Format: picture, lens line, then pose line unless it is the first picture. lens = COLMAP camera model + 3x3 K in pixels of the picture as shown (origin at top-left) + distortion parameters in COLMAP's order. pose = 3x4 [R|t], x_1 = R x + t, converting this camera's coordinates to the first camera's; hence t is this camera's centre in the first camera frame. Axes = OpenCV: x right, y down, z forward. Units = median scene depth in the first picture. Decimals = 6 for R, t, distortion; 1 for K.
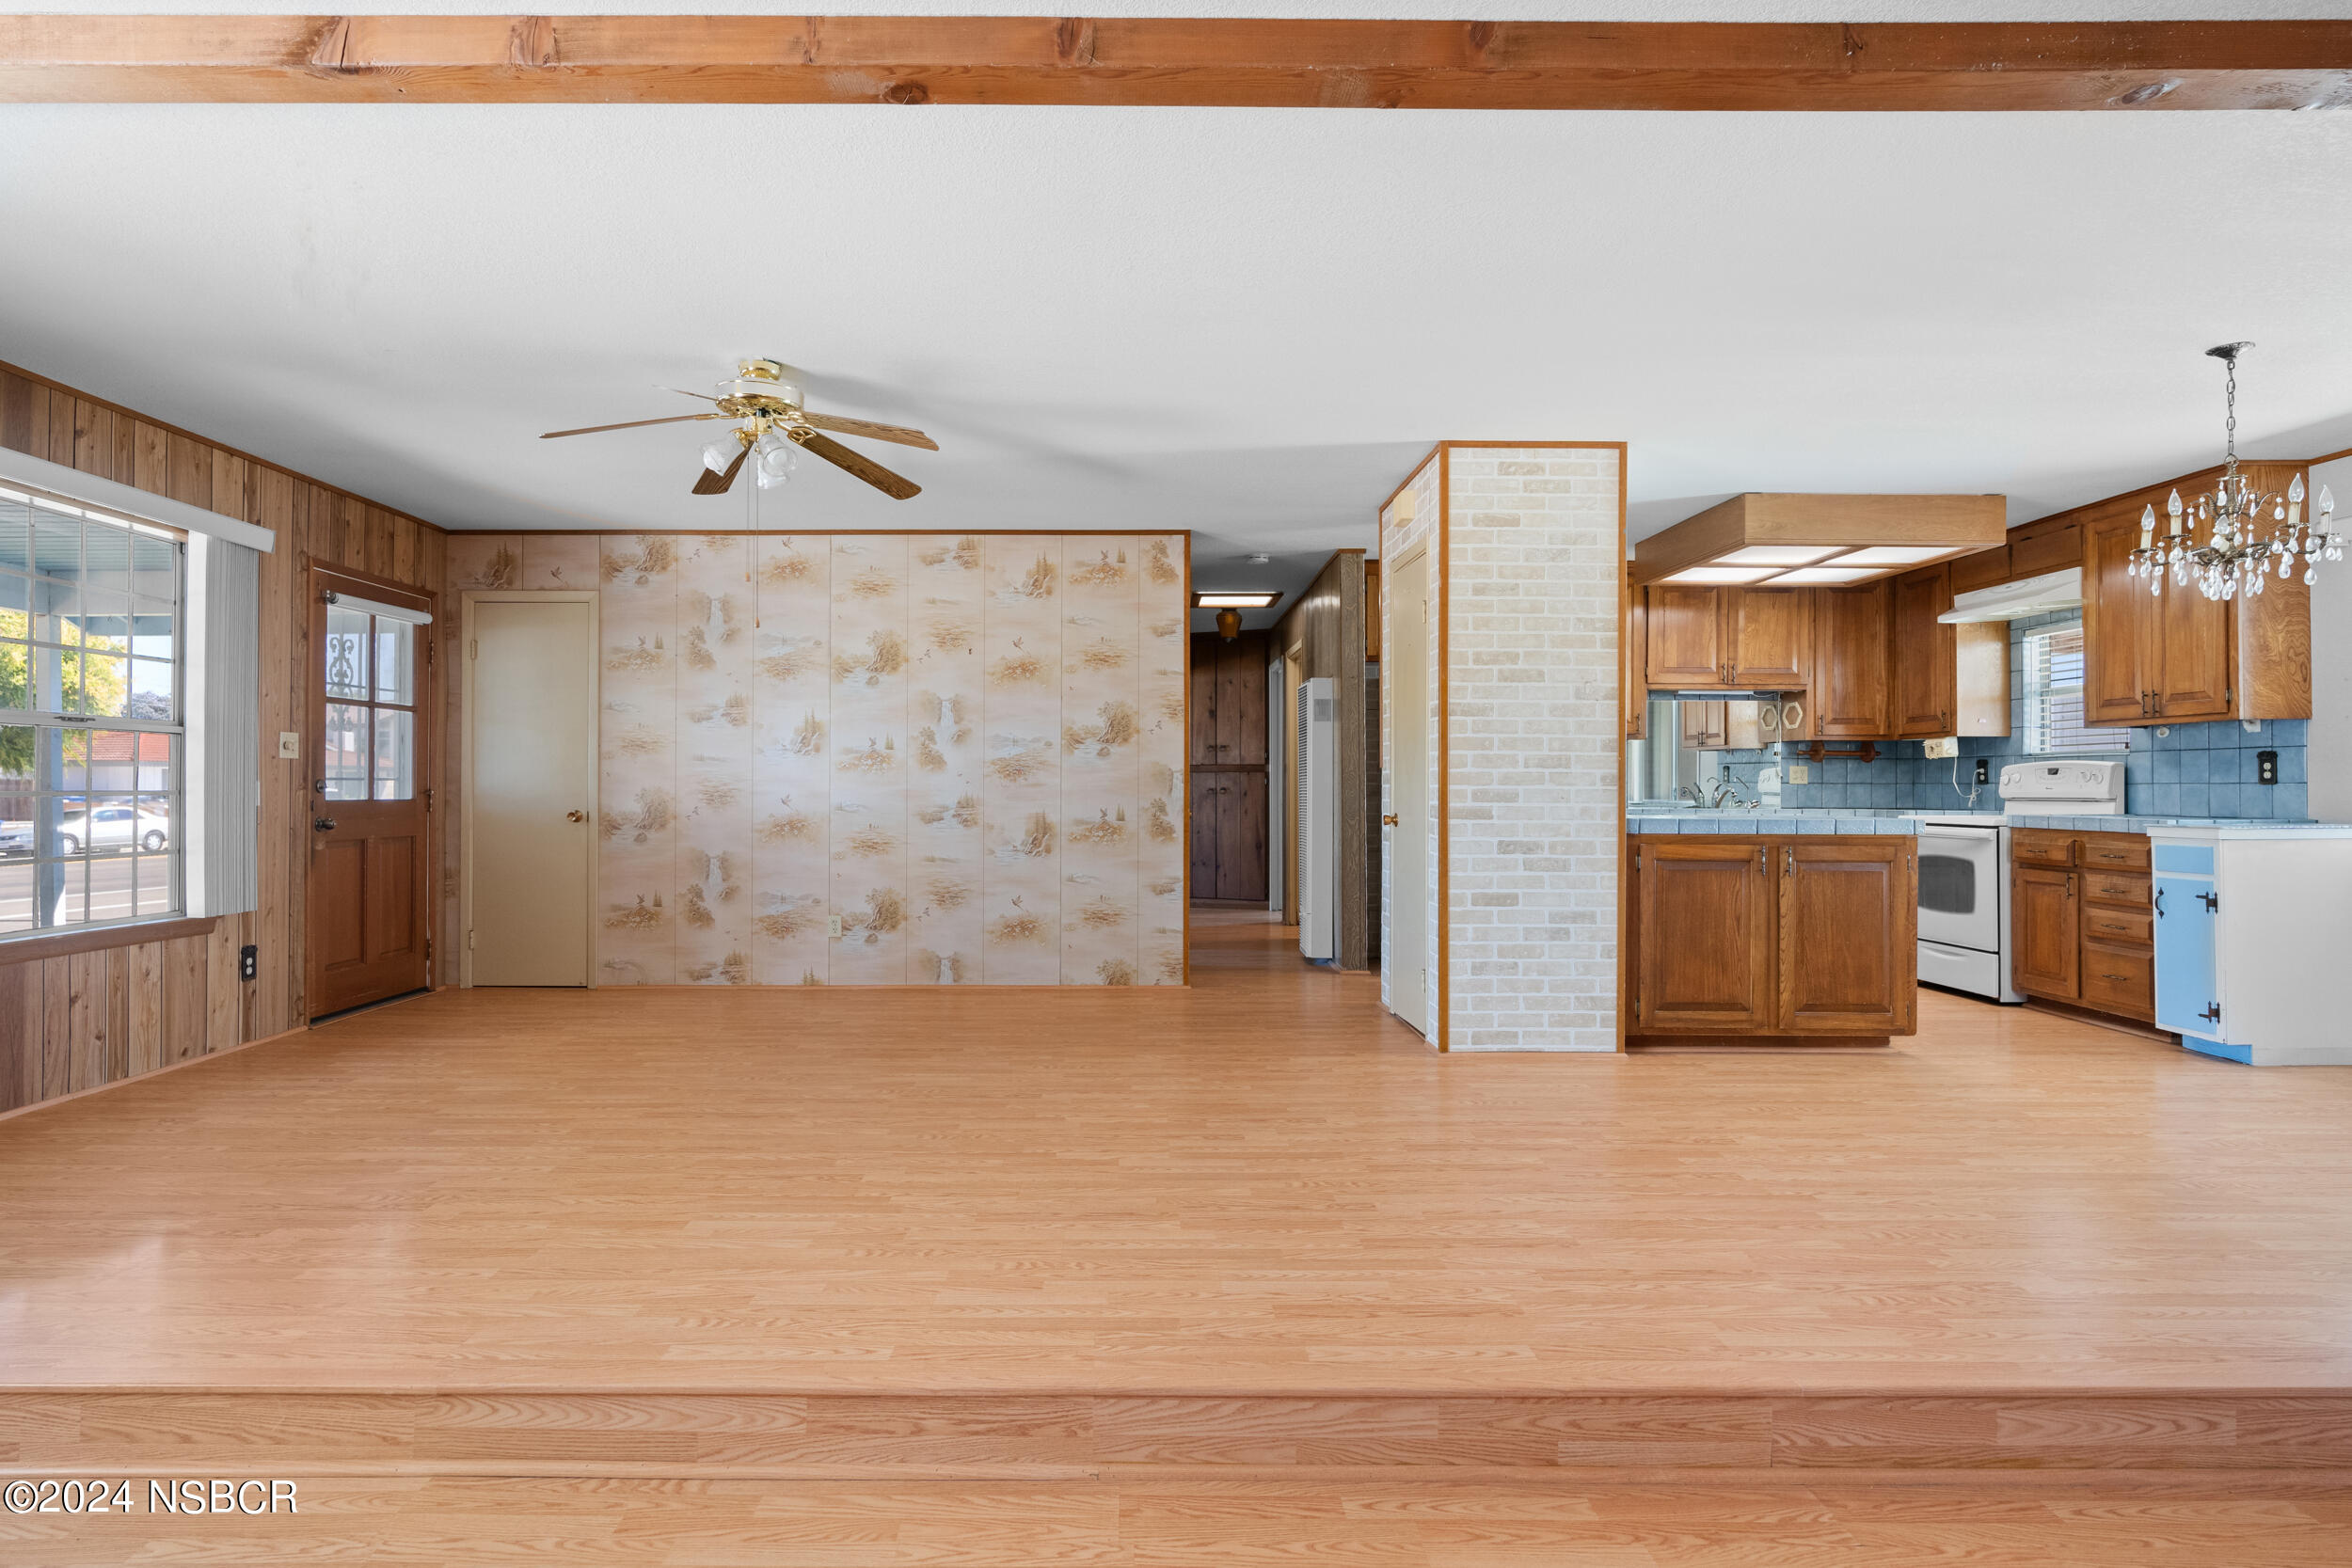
lens RADIAL K [[1240.6, 0, 1131.7], [0, 1240.6, 781.3], [0, 0, 1]] dist [-0.013213, 0.007649]
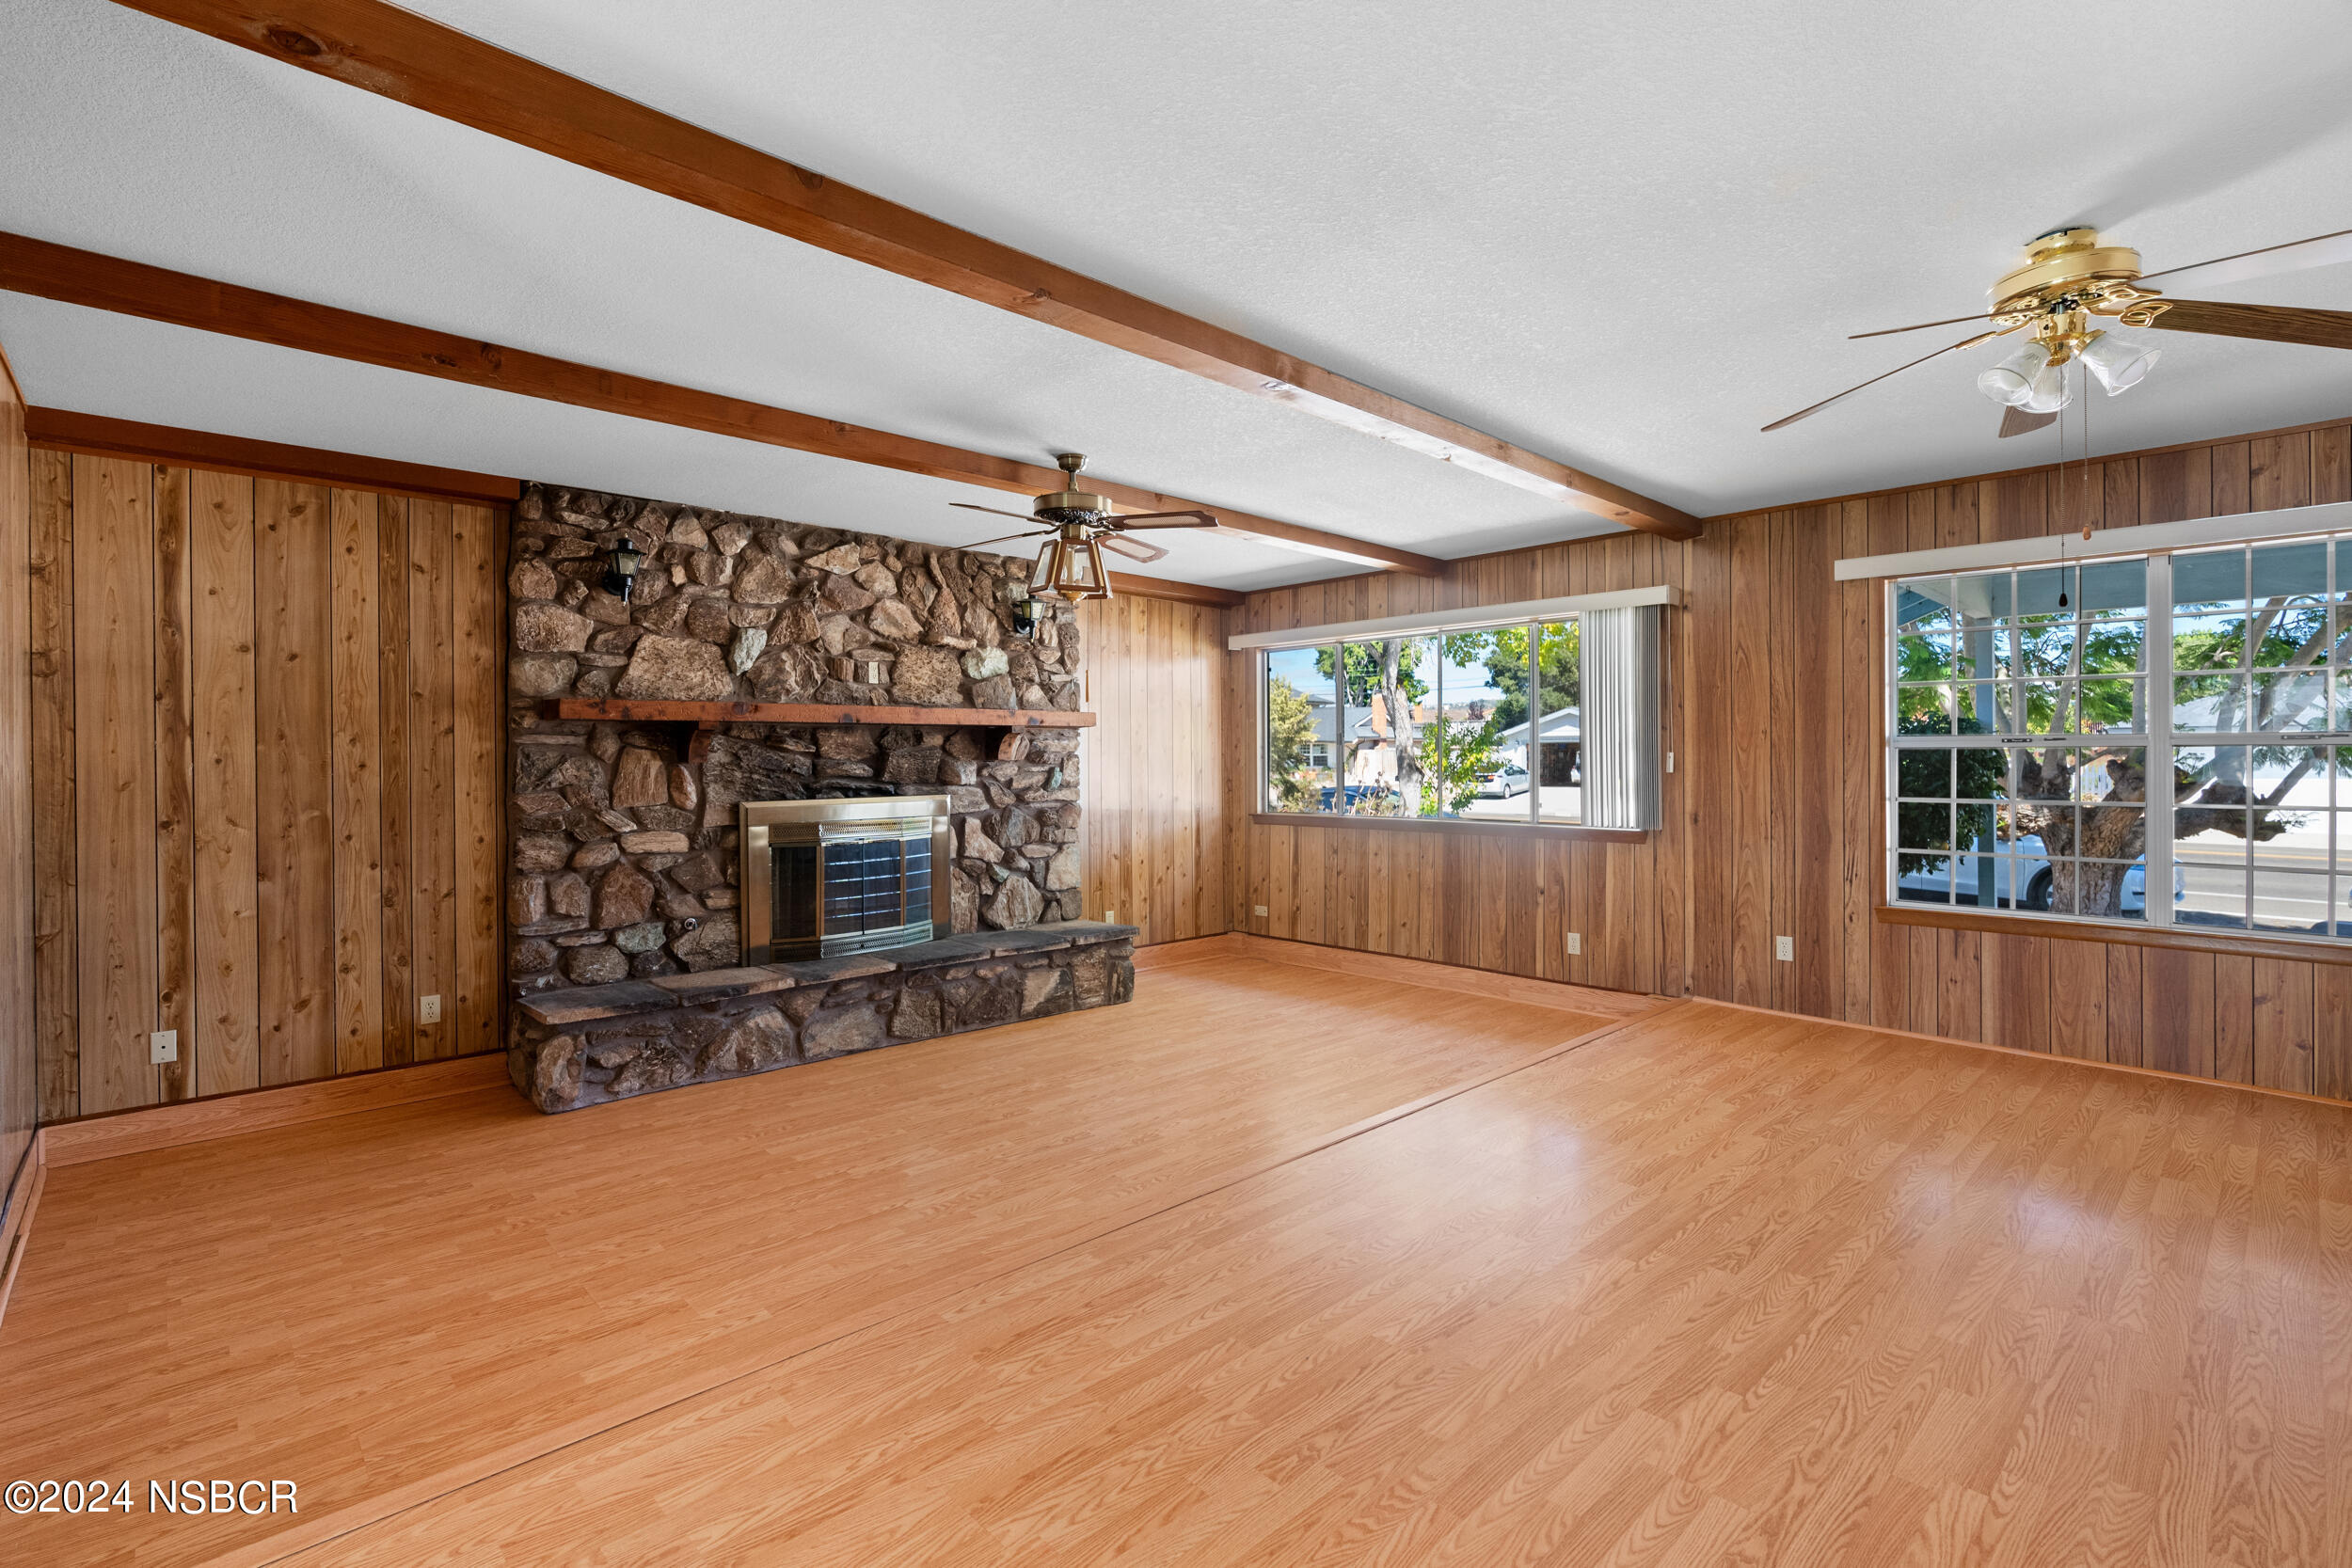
lens RADIAL K [[1077.2, 0, 1167.0], [0, 1077.2, 758.7], [0, 0, 1]] dist [-0.009299, 0.003751]
pose [[-0.732695, 0.000449, -0.680557, 0.368462], [0.004883, 0.999978, -0.004597, -0.025721], [0.680540, -0.006691, -0.732681, 0.809279]]
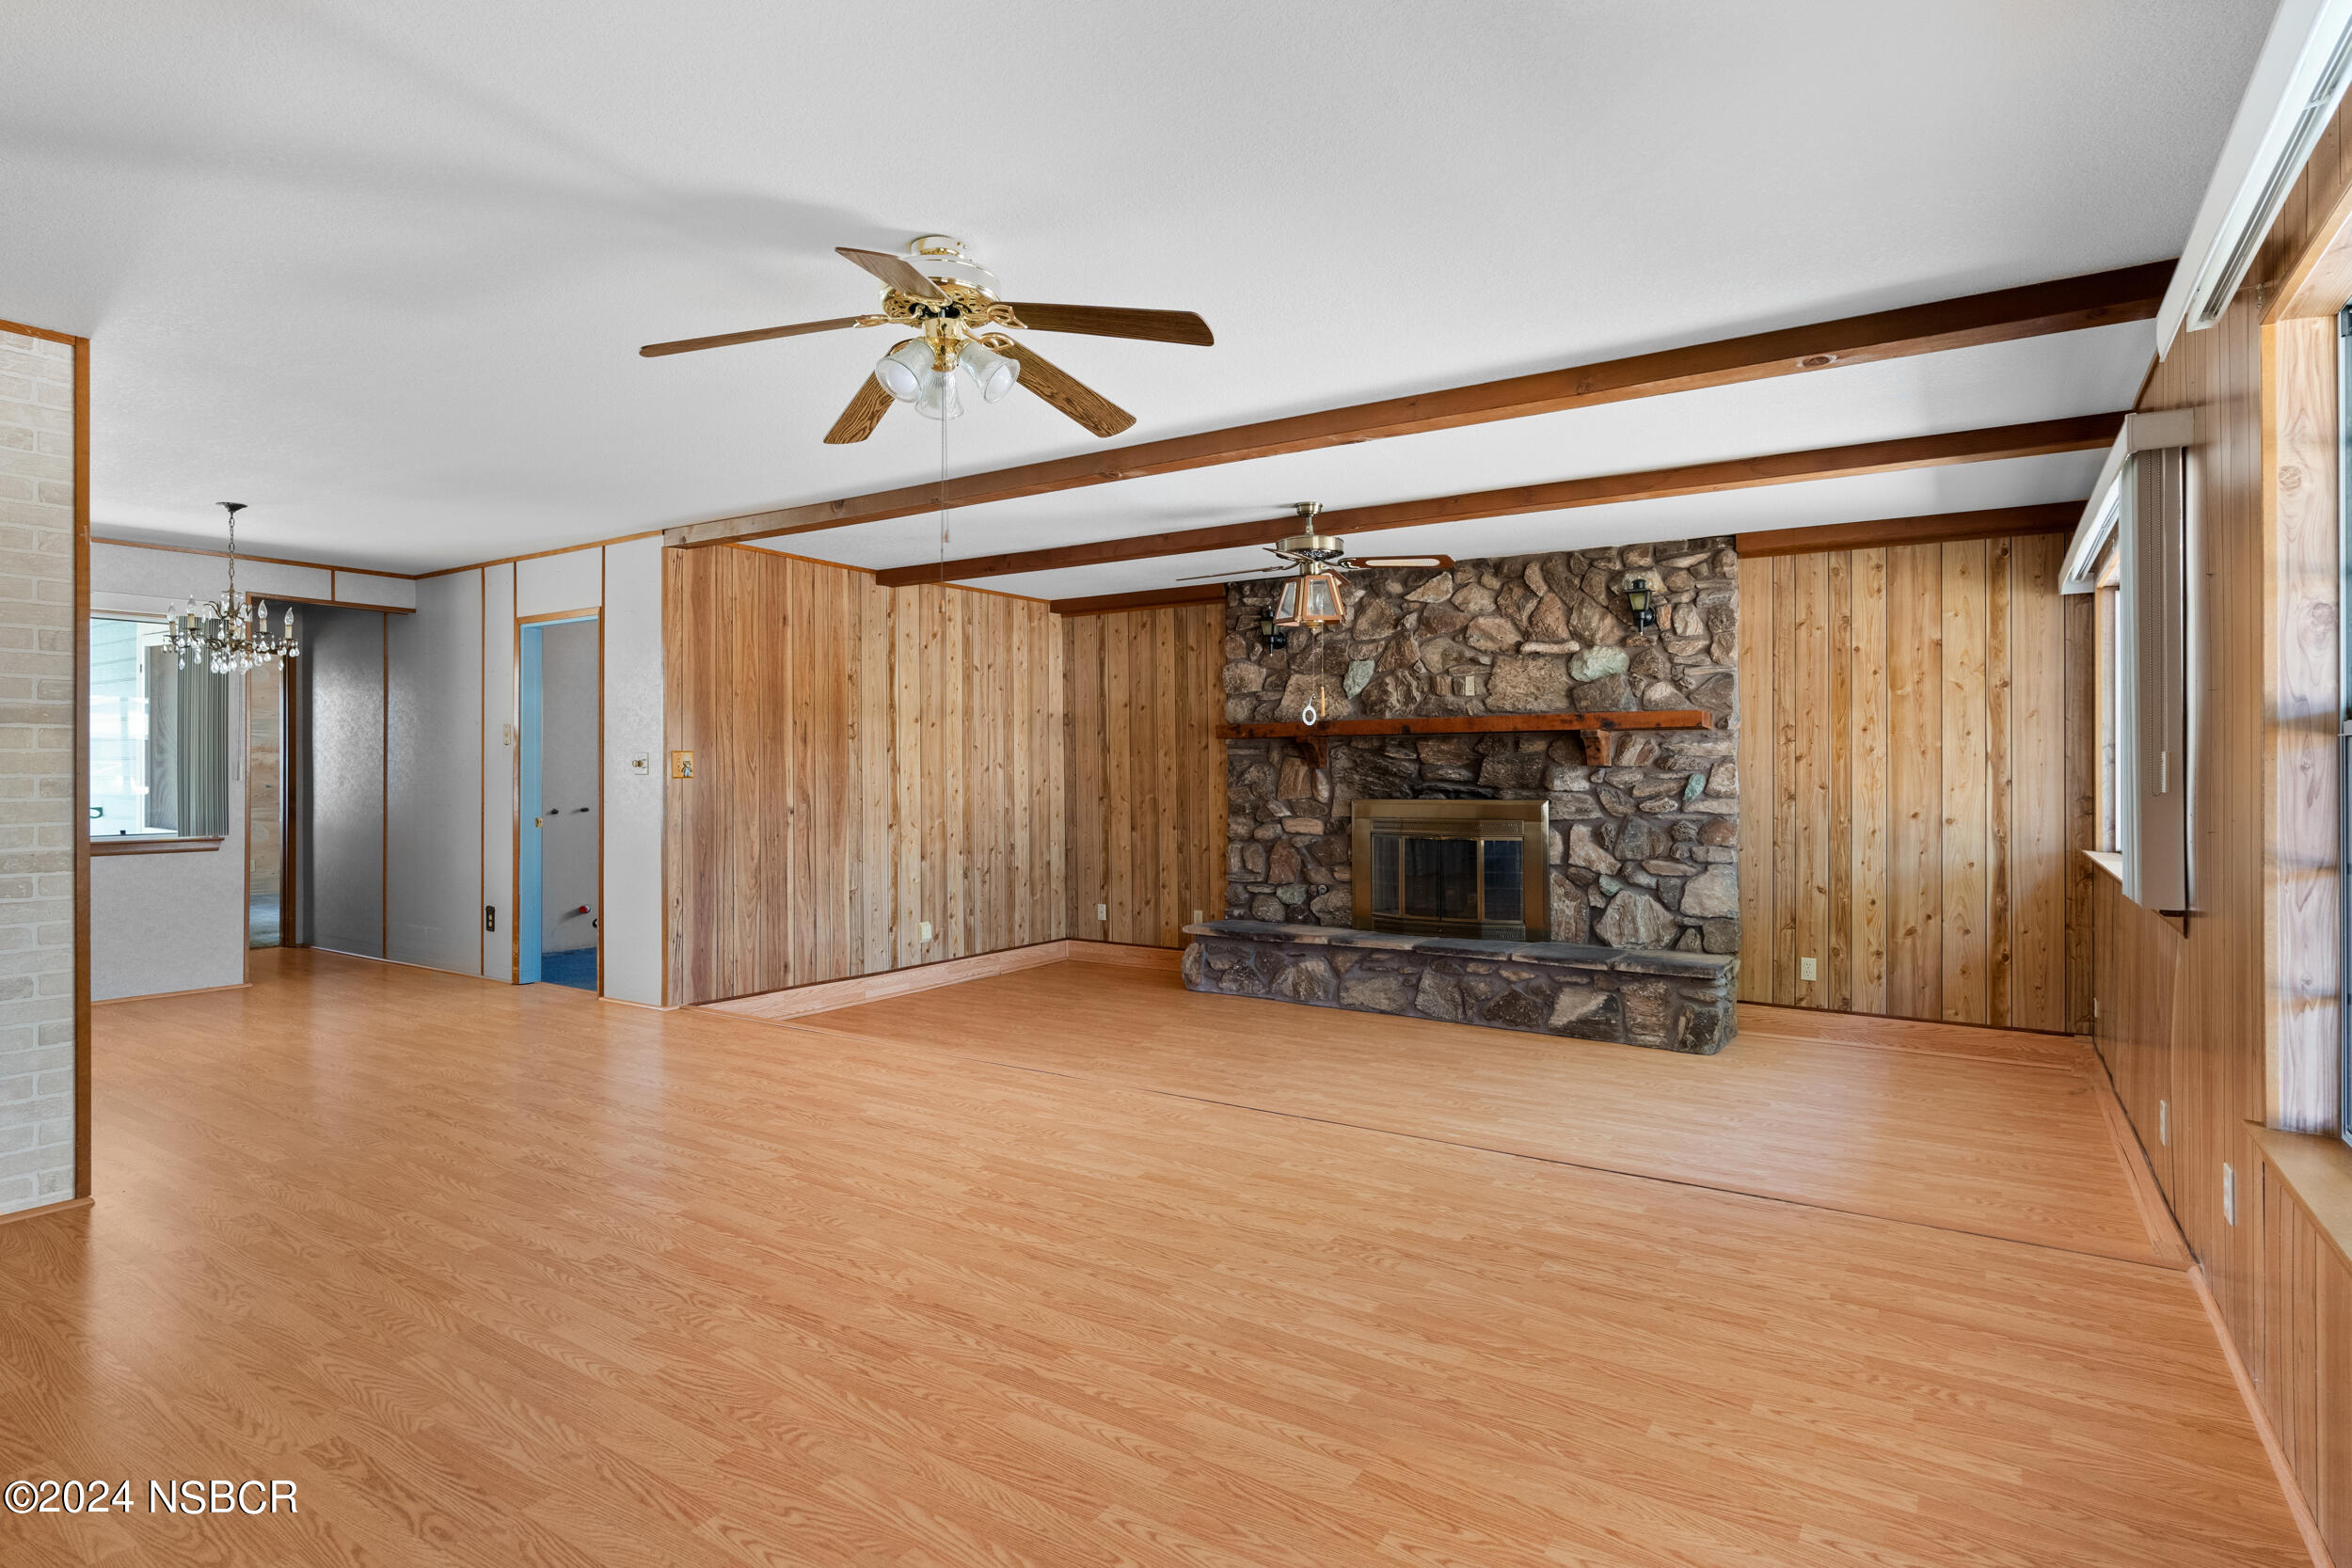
lens RADIAL K [[1230.3, 0, 1157.4], [0, 1230.3, 767.5], [0, 0, 1]] dist [-0.003746, 0.000855]
pose [[-0.826489, -0.000135, 0.562953, -0.591799], [-0.001765, 0.999996, -0.002351, -0.024939], [-0.562950, -0.002937, -0.826485, 1.115823]]
